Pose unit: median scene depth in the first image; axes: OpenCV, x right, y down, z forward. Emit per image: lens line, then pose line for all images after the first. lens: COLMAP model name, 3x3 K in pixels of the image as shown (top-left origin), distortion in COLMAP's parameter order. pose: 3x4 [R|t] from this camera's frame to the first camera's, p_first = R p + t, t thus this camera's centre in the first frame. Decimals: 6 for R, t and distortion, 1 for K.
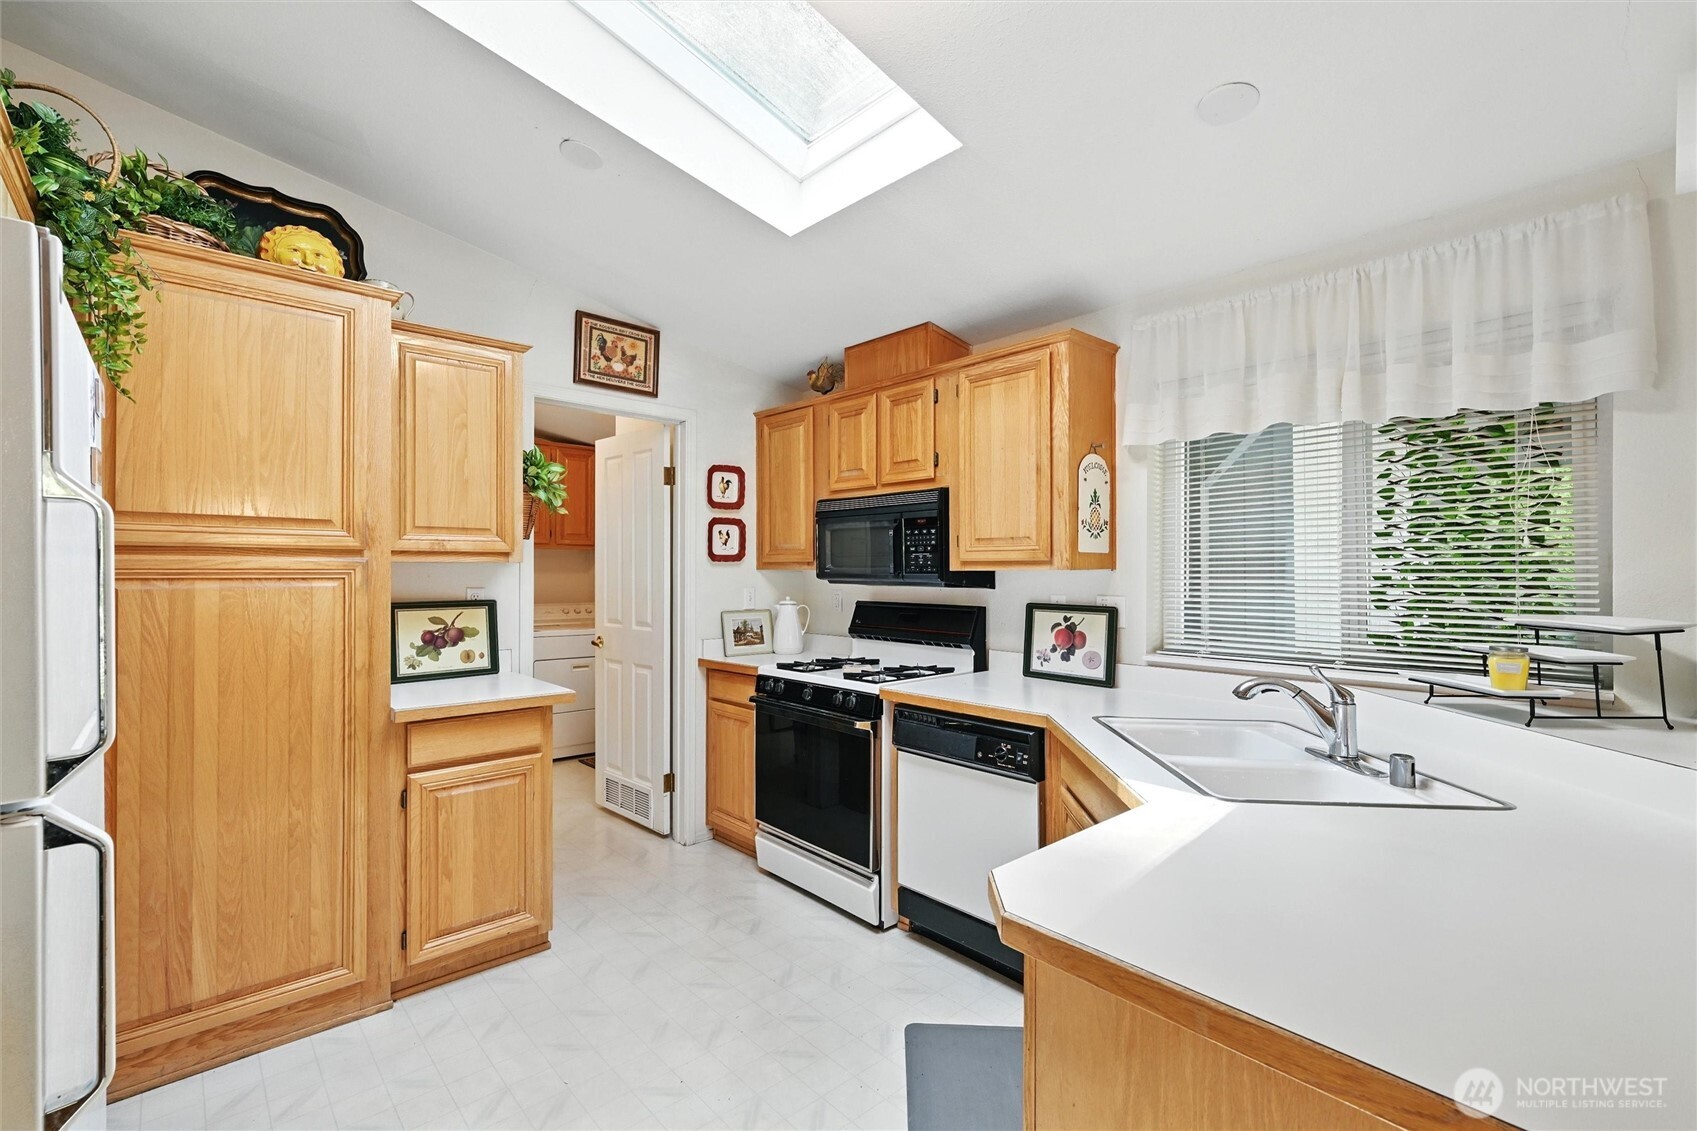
lens RADIAL K [[745.8, 0, 851.5], [0, 745.8, 563.0], [0, 0, 1]] dist [-0.000987, -0.000324]
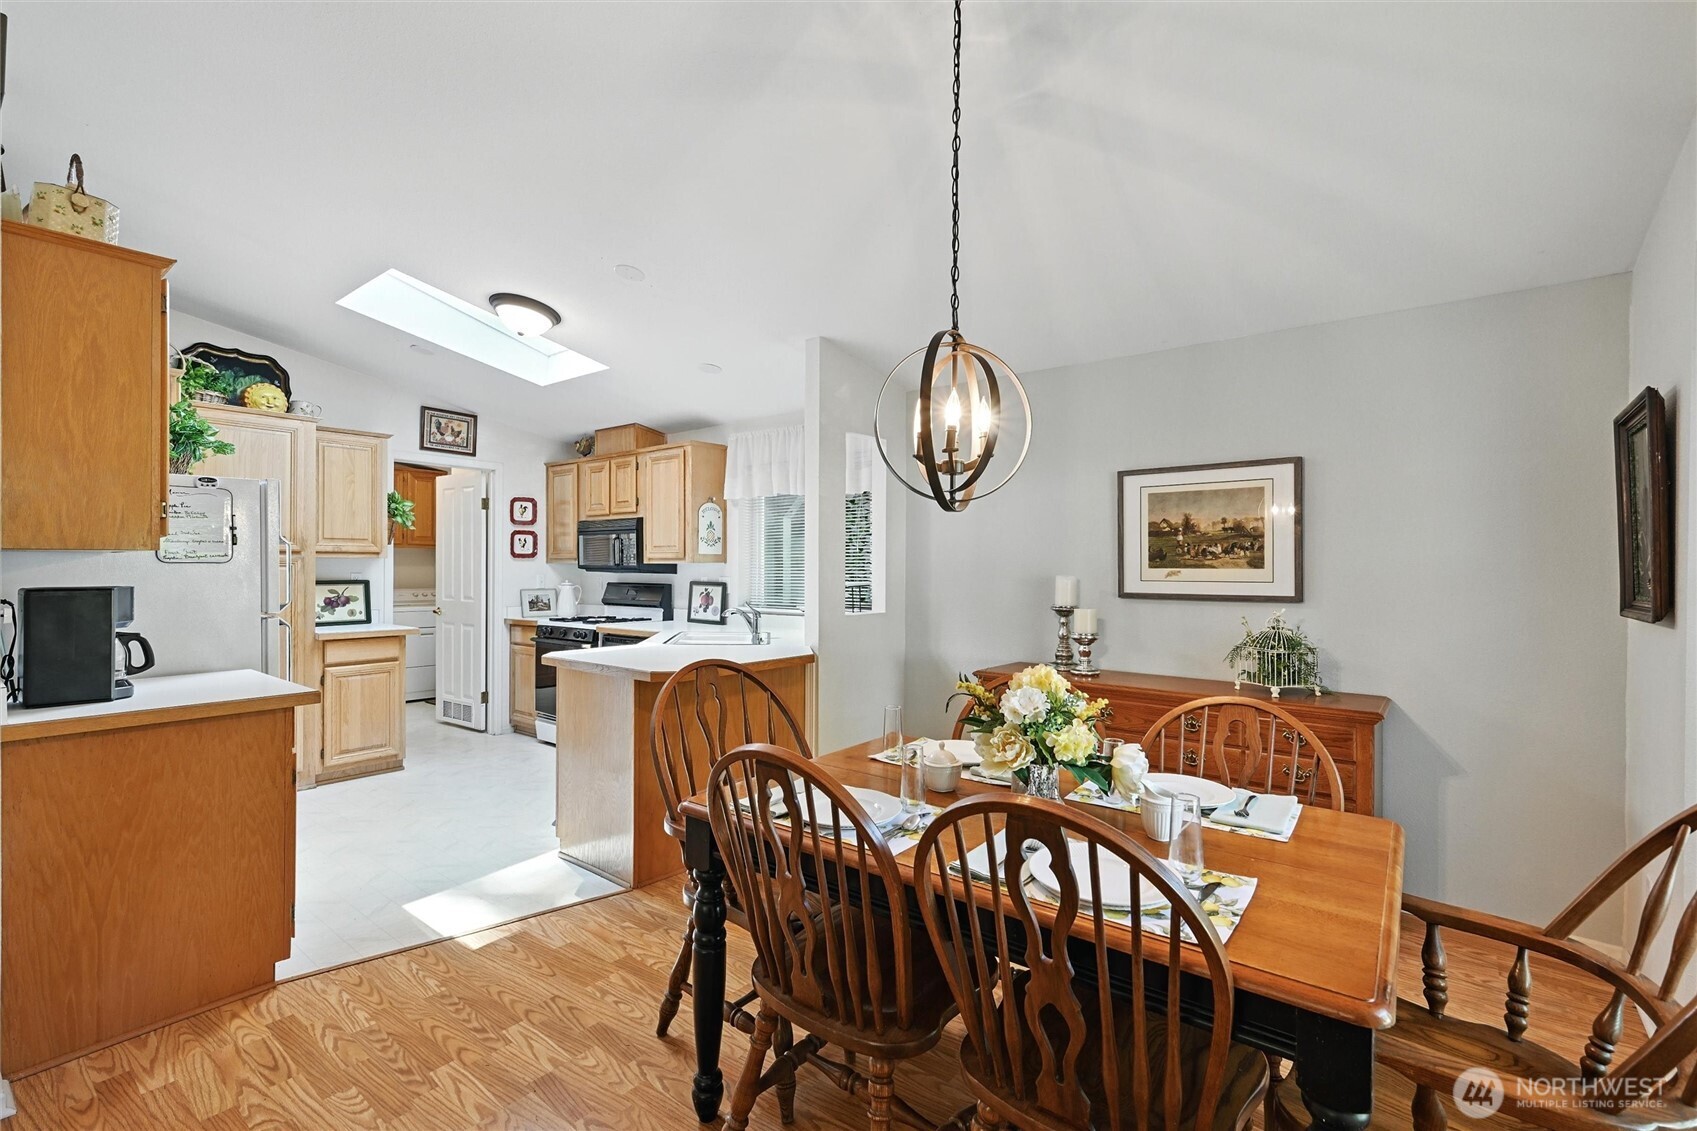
lens RADIAL K [[745.8, 0, 851.5], [0, 745.8, 563.0], [0, 0, 1]] dist [-0.000987, -0.000324]
pose [[0.987165, 0.002813, 0.159678, 0.331744], [-0.003433, 0.999988, 0.003609, 0.000897], [-0.159666, -0.004111, 0.987163, -0.841500]]
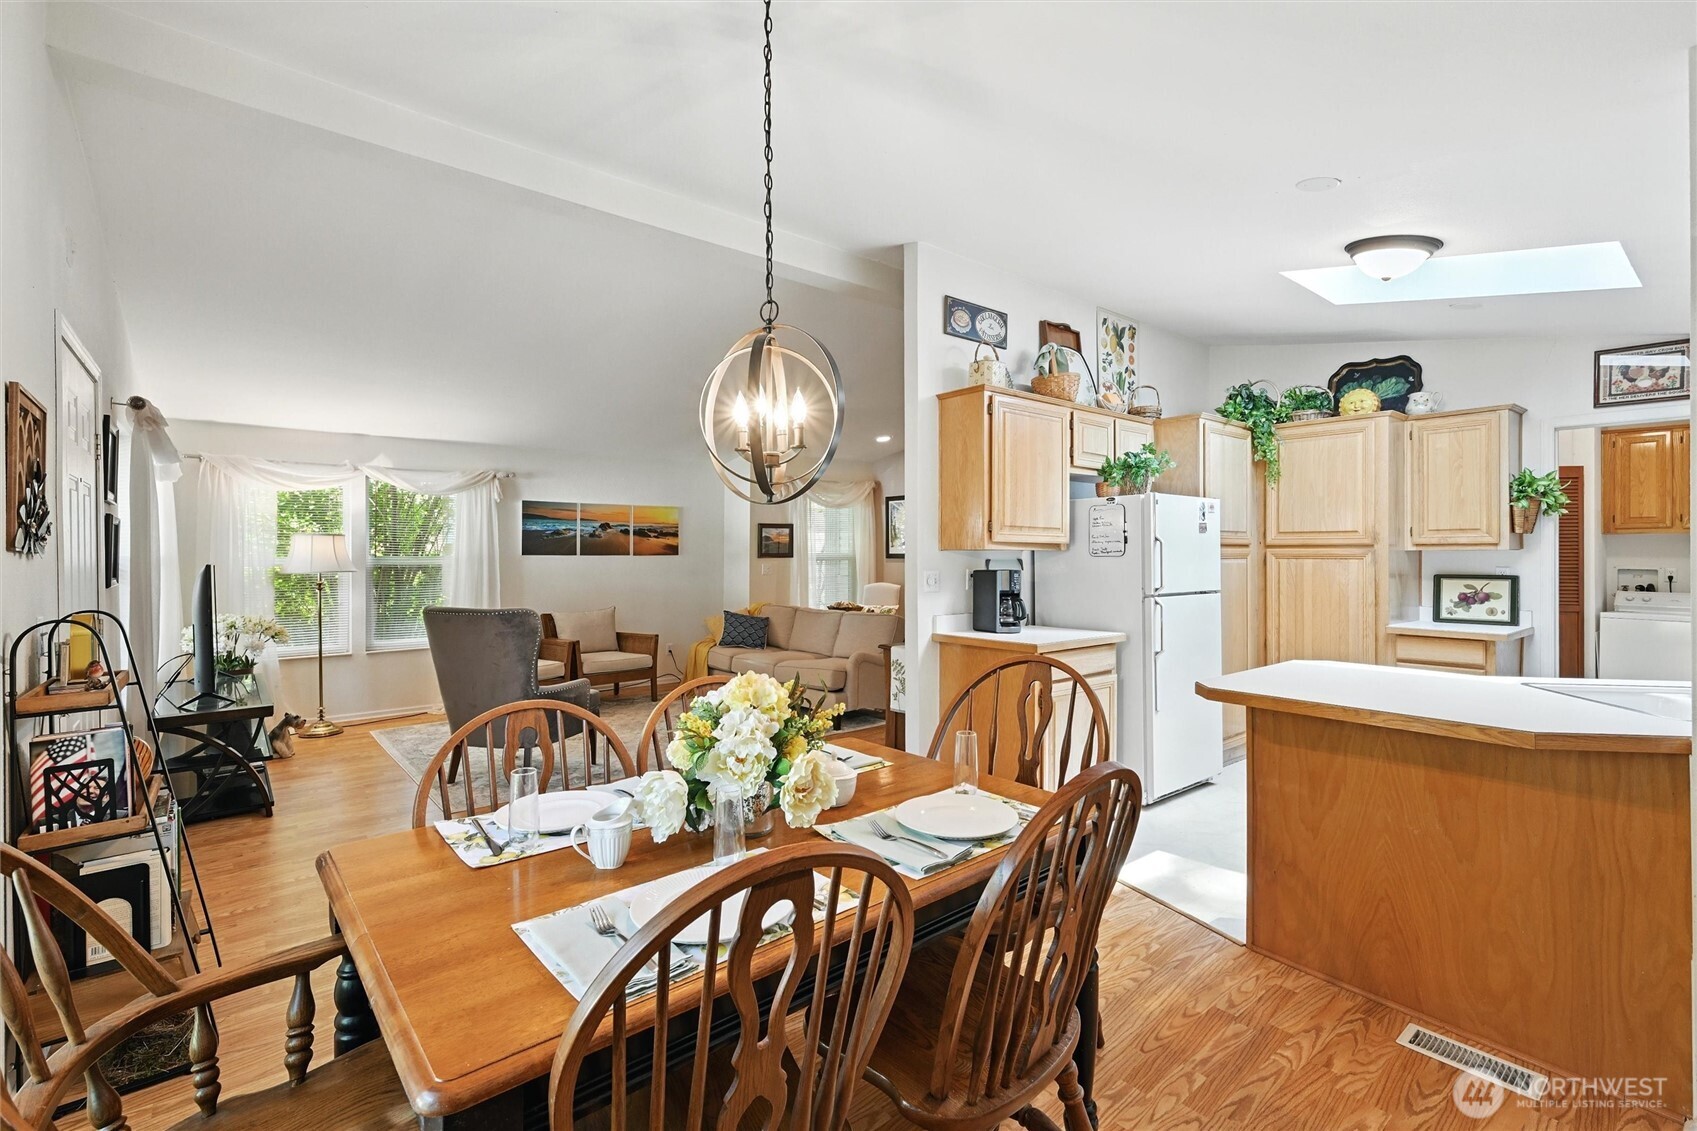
lens RADIAL K [[745.8, 0, 851.5], [0, 745.8, 563.0], [0, 0, 1]] dist [-0.000987, -0.000324]
pose [[-0.065617, 0.009540, -0.997799, 1.056237], [0.007862, 0.999928, 0.009043, 0.001558], [0.997814, -0.007252, -0.065687, -0.199976]]
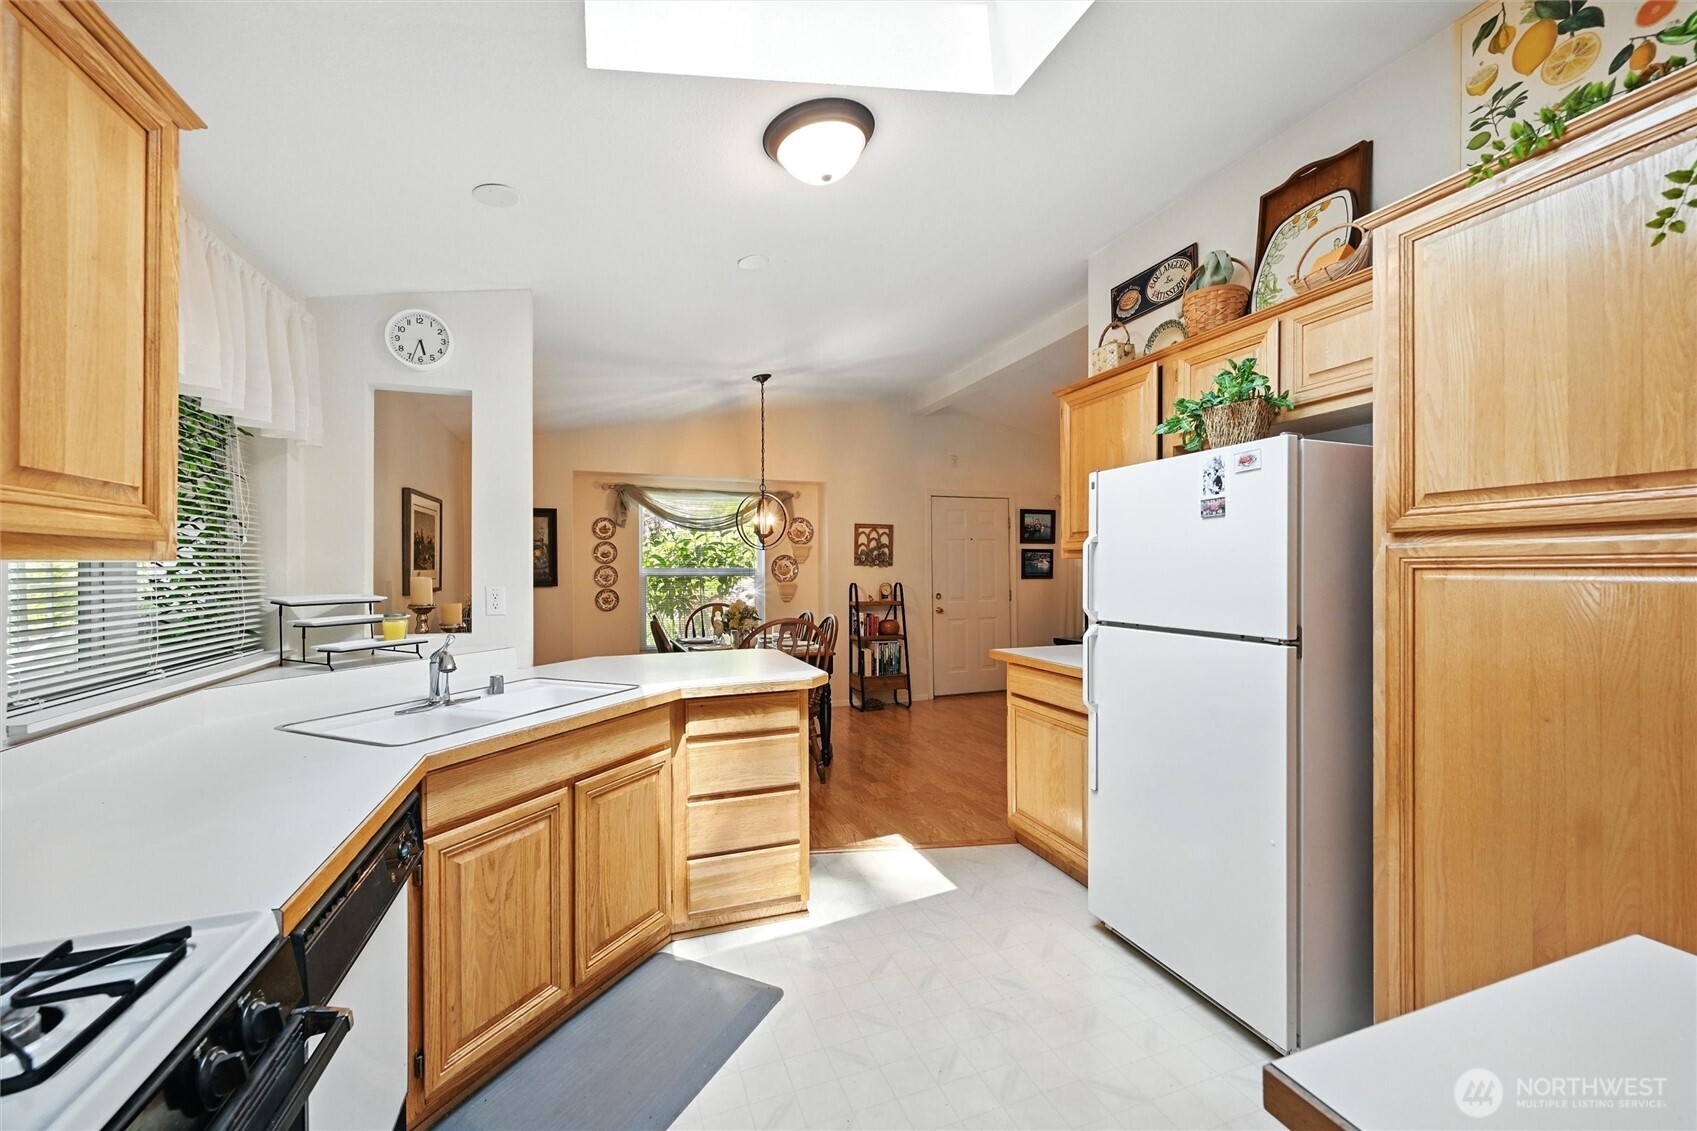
lens RADIAL K [[658.5, 0, 848.5], [0, 658.5, 565.5], [0, 0, 1]] dist [0.000171, 0.000036]
pose [[-0.924135, 0.002922, 0.382055, -0.279413], [-0.000555, 0.999959, -0.008989, 0.013832], [-0.382066, -0.008519, -0.924096, 1.059151]]
